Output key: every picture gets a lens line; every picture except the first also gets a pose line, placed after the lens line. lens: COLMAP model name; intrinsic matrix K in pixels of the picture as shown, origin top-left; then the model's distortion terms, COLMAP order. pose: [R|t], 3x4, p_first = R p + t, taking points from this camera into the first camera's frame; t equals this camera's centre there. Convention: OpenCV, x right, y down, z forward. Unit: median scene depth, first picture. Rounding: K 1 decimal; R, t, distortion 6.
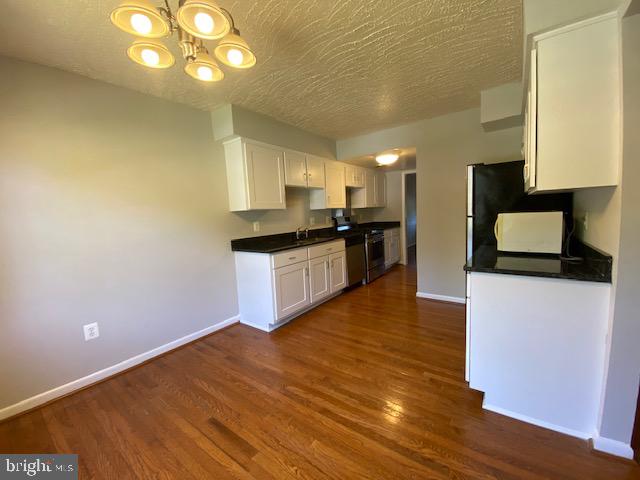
lens RADIAL K [[261.8, 0, 322.0], [0, 261.8, 239.4], [0, 0, 1]] dist [0.010301, -0.014178]
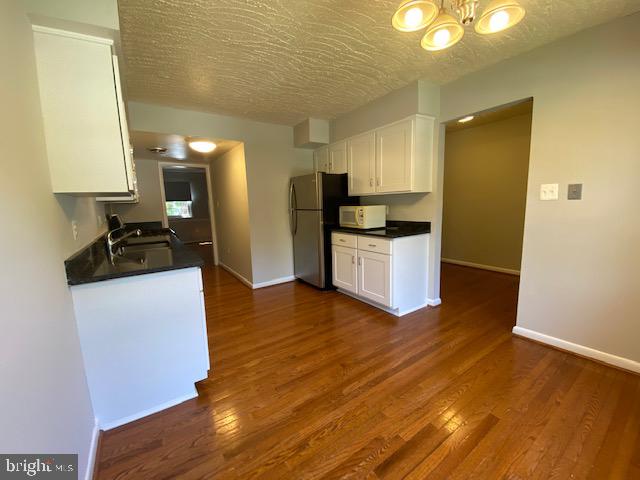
lens RADIAL K [[261.8, 0, 322.9], [0, 261.8, 237.1], [0, 0, 1]] dist [0.010301, -0.014178]
pose [[0.329160, -0.083553, 0.940570, -0.910885], [0.110538, 0.992639, 0.049495, -0.011693], [-0.937782, 0.087676, 0.335972, 0.694994]]
